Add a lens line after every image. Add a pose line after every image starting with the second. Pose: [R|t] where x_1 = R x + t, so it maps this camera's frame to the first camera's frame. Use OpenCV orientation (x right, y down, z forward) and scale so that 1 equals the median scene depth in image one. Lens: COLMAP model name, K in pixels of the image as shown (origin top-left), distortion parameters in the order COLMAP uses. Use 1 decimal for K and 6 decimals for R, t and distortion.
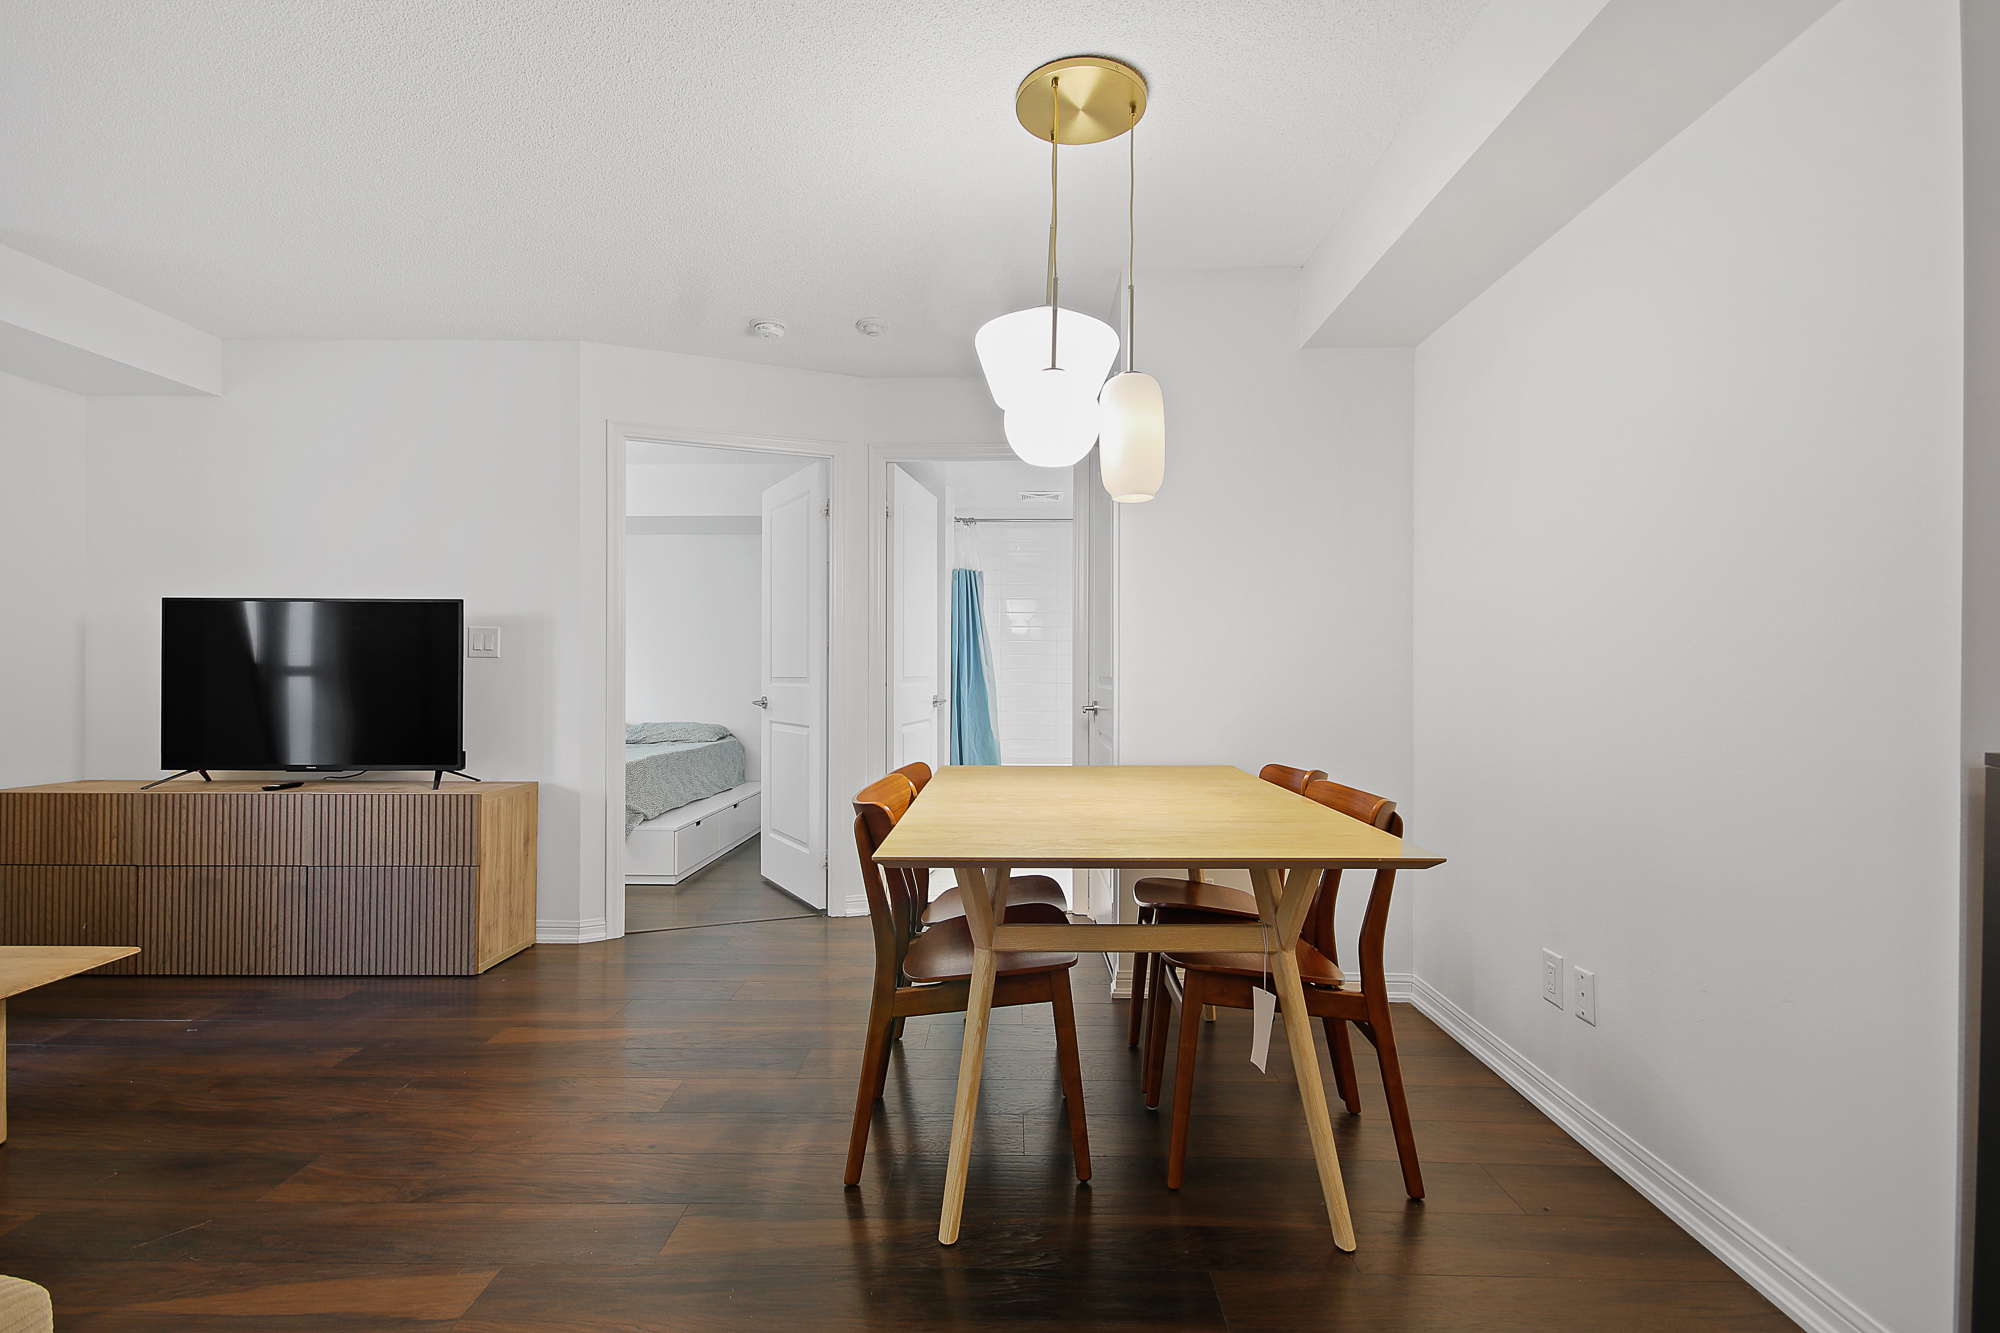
lens RADIAL K [[926.9, 0, 984.3], [0, 926.9, 663.2], [0, 0, 1]] dist [0.015948, -0.000331]
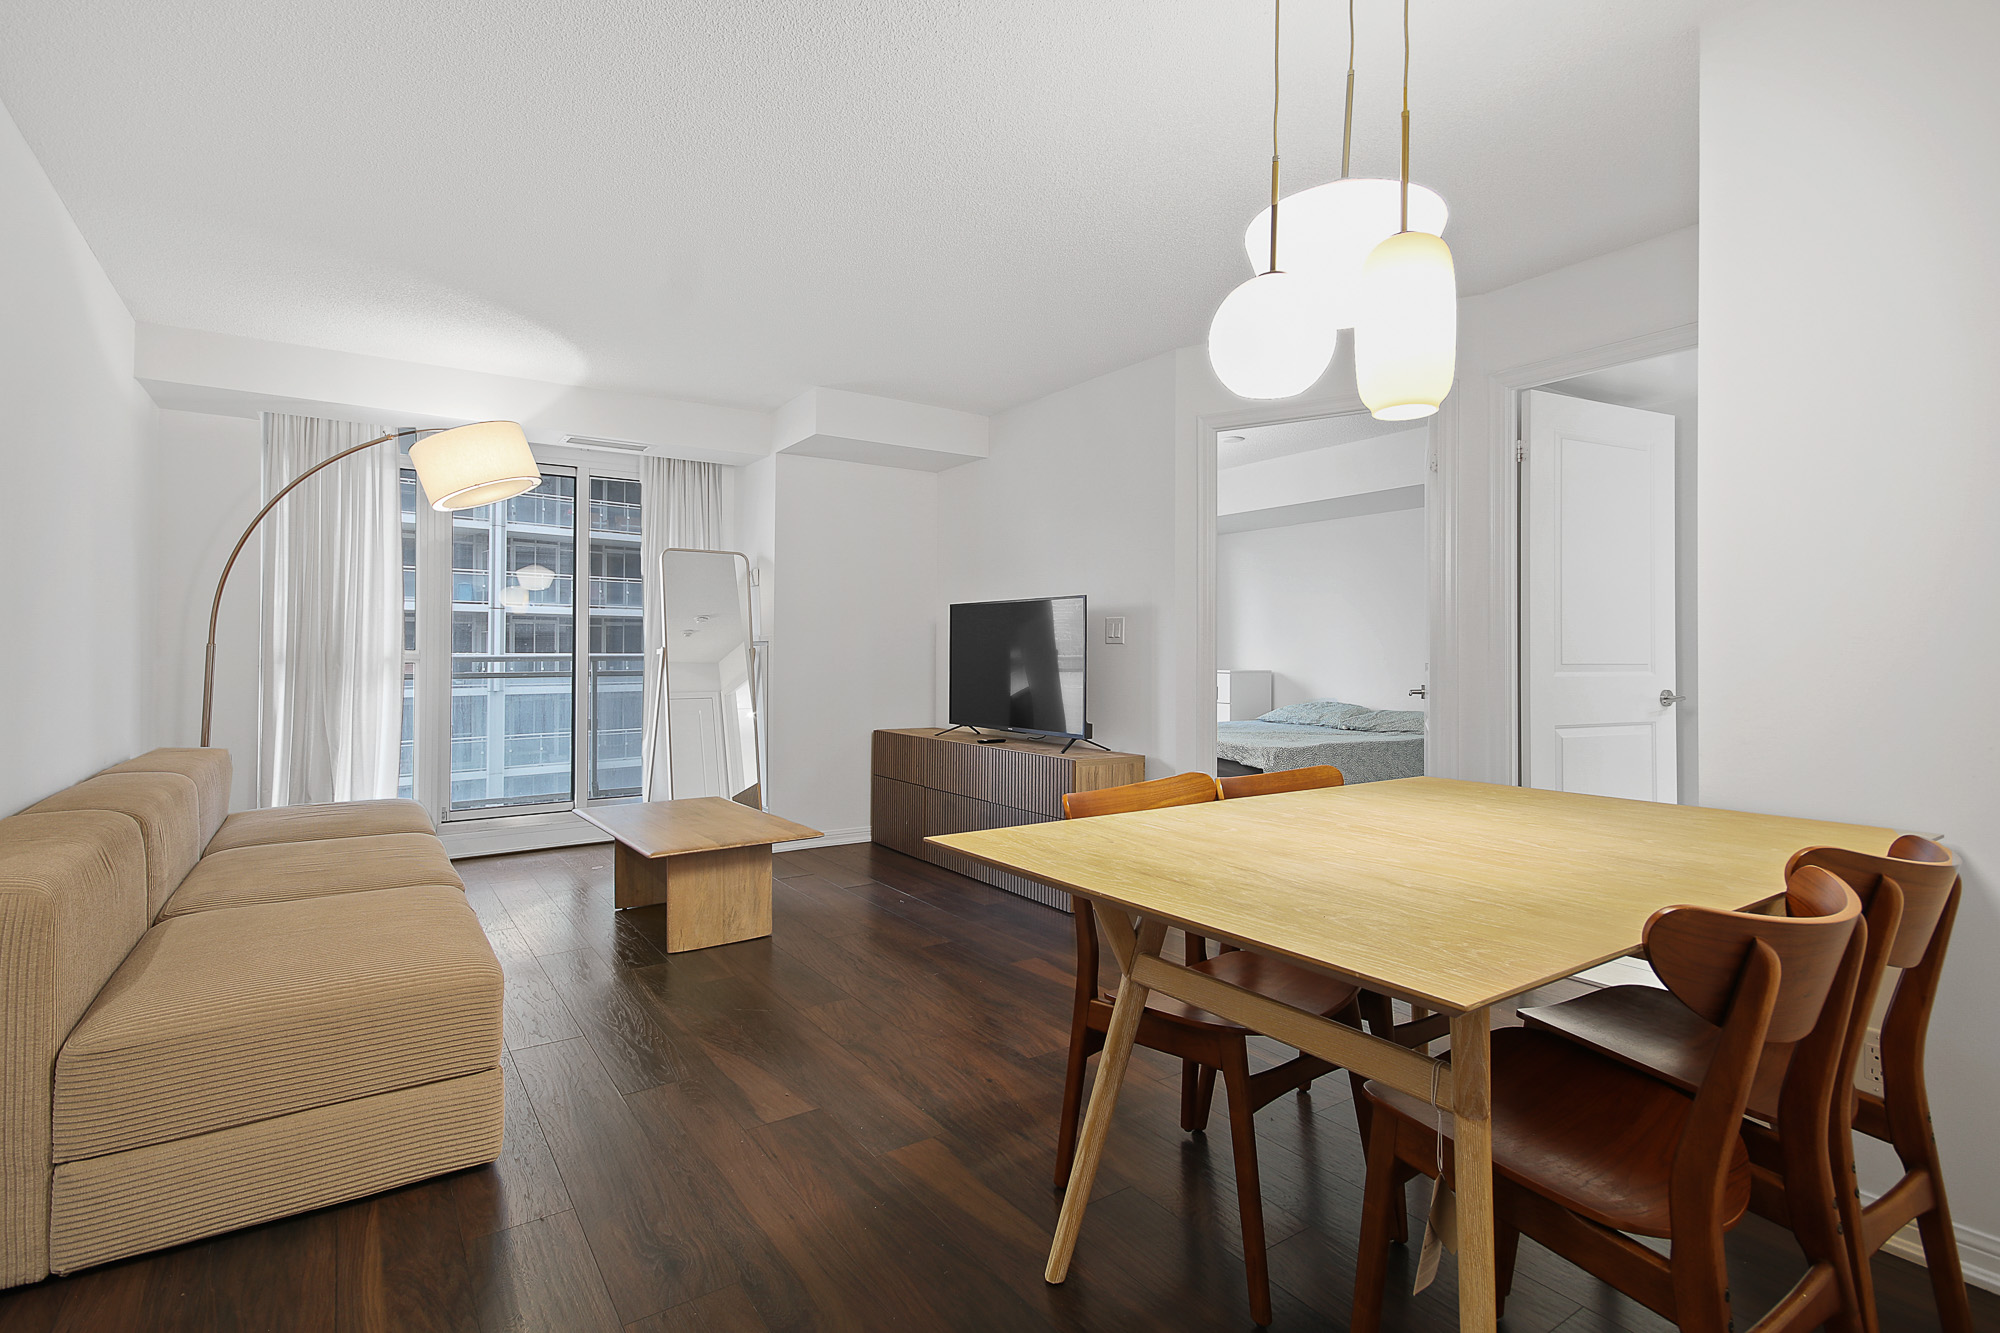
lens RADIAL K [[937.1, 0, 969.8], [0, 937.1, 644.3], [0, 0, 1]] dist [0.017043, 0.000250]
pose [[0.578467, -0.009246, -0.815653, 0.347024], [0.007310, 0.999954, -0.006151, -0.000271], [0.815673, -0.002405, 0.578509, 0.201588]]
